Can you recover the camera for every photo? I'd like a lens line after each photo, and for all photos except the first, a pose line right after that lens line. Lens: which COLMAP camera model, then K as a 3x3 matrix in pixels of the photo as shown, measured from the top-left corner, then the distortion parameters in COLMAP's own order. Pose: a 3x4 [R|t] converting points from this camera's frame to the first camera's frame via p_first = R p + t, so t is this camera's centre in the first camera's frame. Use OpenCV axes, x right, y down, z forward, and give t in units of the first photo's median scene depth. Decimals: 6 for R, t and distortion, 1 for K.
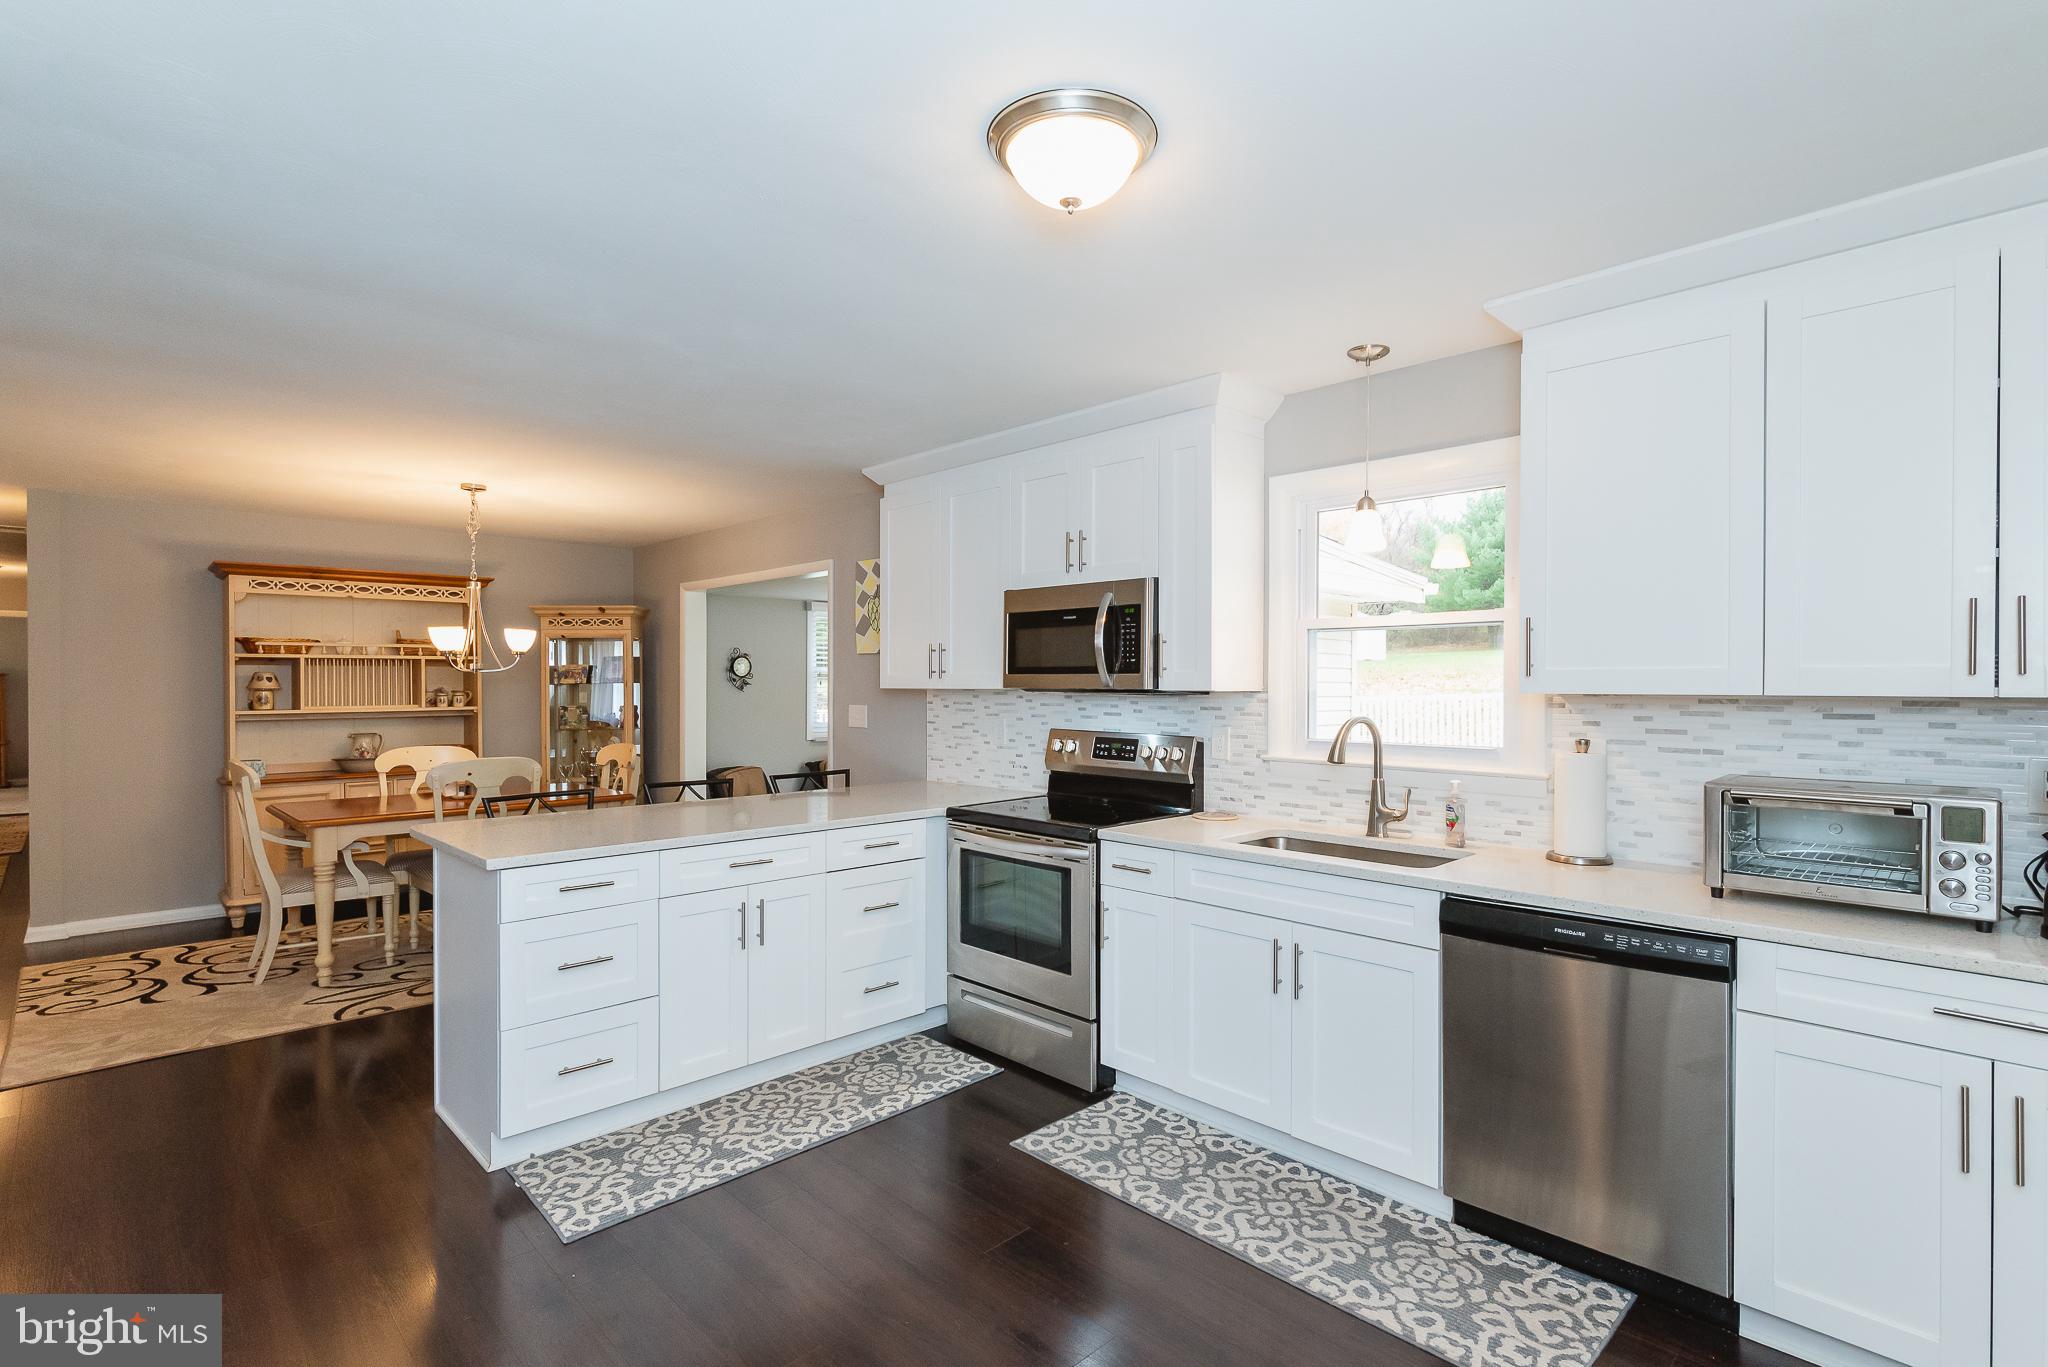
lens RADIAL K [[963.7, 0, 1017.8], [0, 963.7, 692.7], [0, 0, 1]] dist [-0.004621, 0.000122]
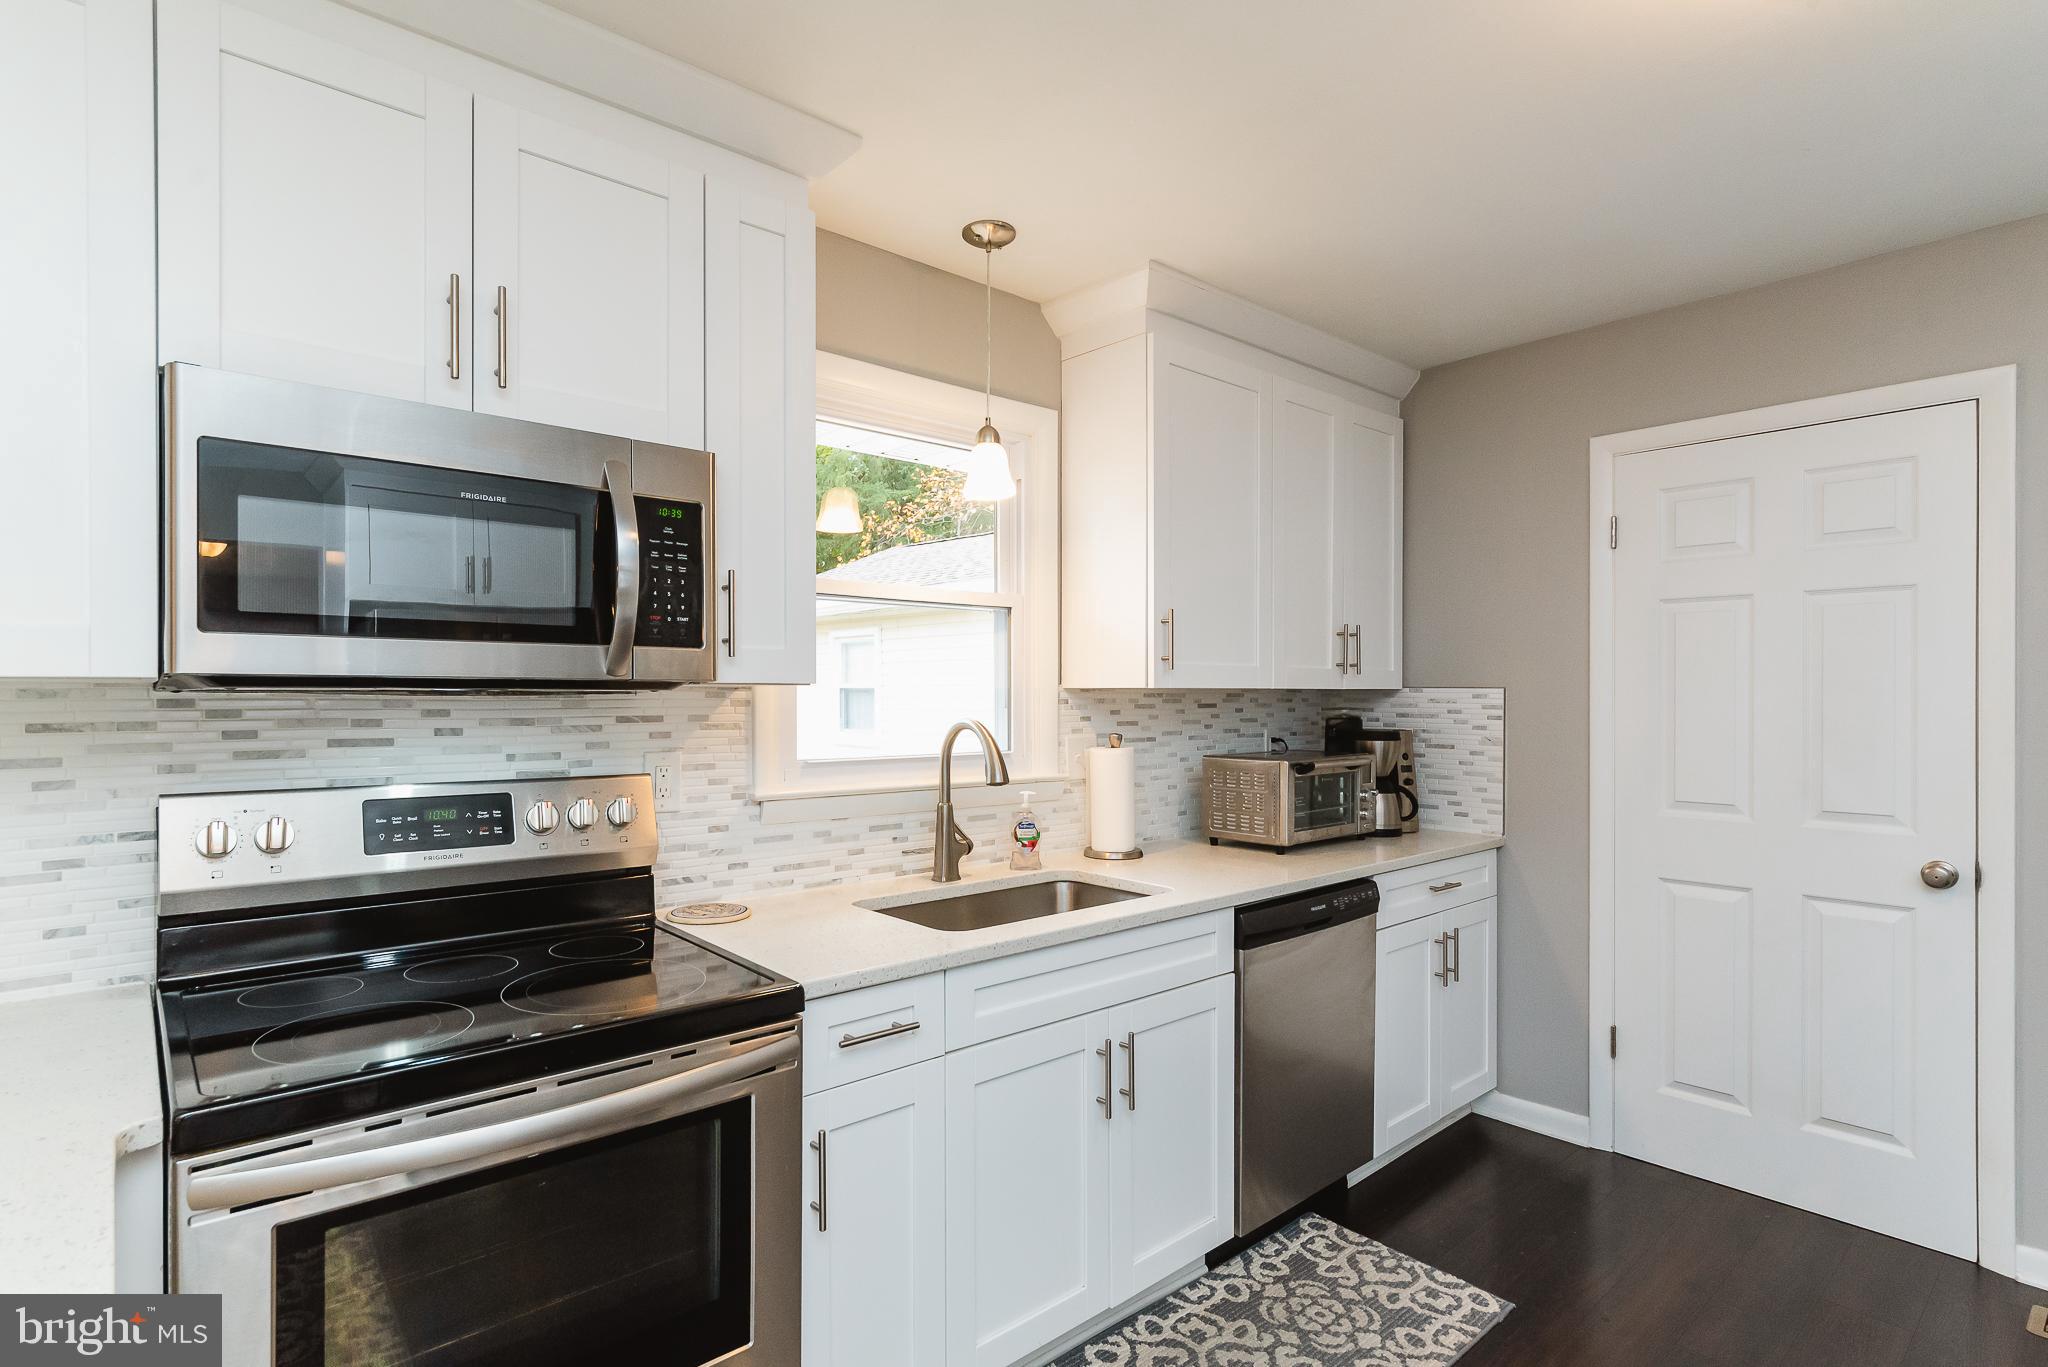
lens RADIAL K [[1009.6, 0, 993.5], [0, 1009.6, 699.0], [0, 0, 1]] dist [-0.001654, 0.000181]
pose [[0.069643, -0.005201, 0.997558, -0.341319], [0.008953, 0.999949, 0.004588, 0.004319], [-0.997532, 0.008612, 0.069686, 0.760092]]
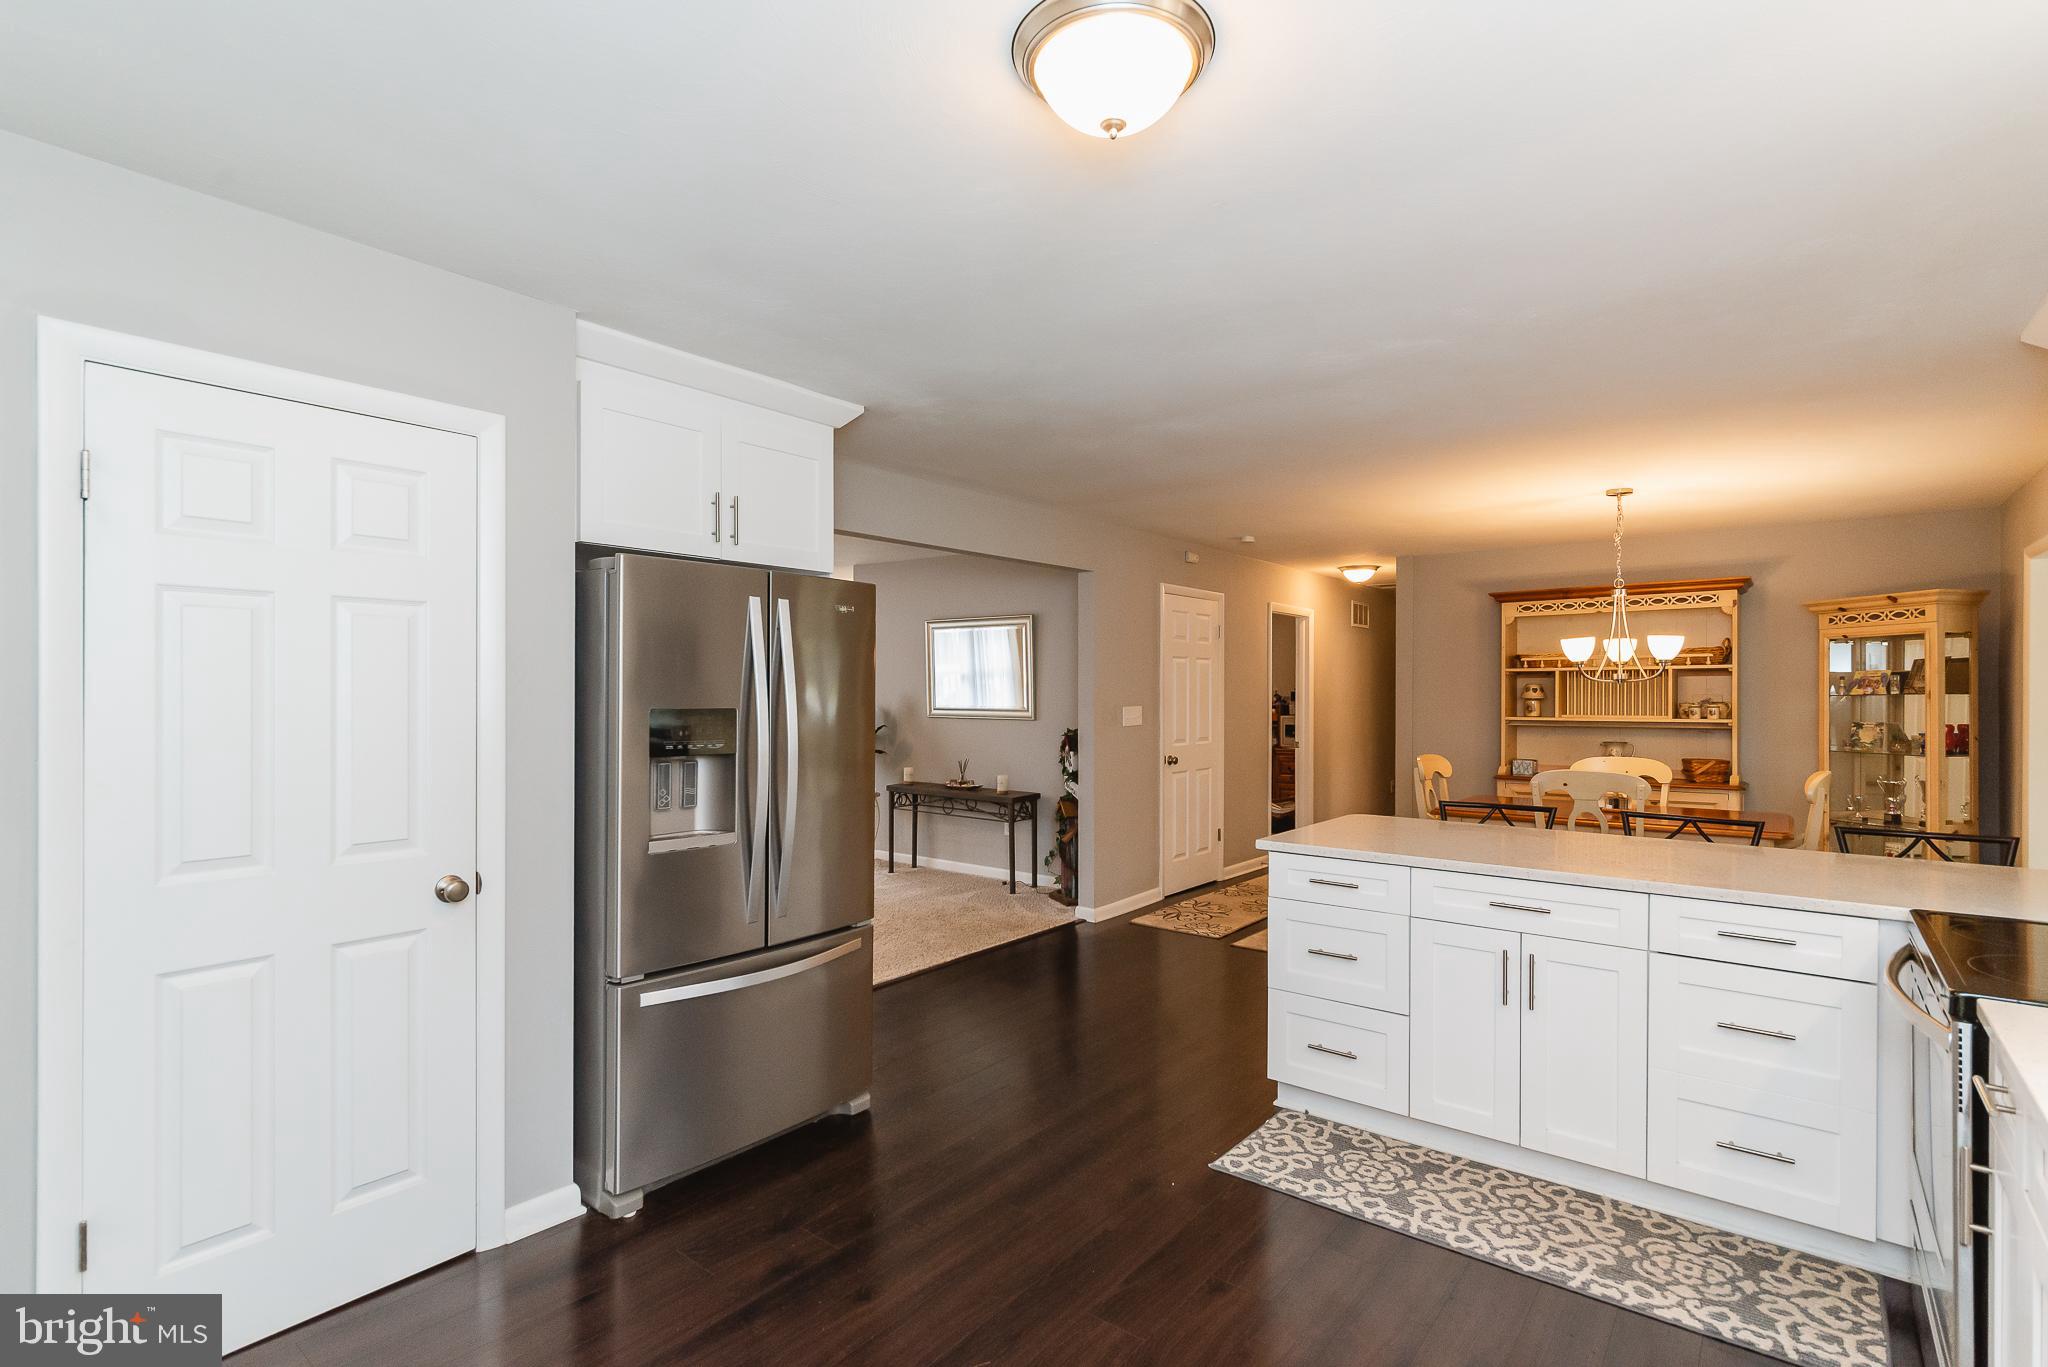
lens RADIAL K [[963.7, 0, 1041.9], [0, 963.7, 689.8], [0, 0, 1]] dist [-0.004621, 0.000122]
pose [[0.128379, -0.002202, -0.991723, 0.439172], [-0.011268, 0.999930, -0.003678, -0.005302], [0.991661, 0.011647, 0.128345, 0.410634]]
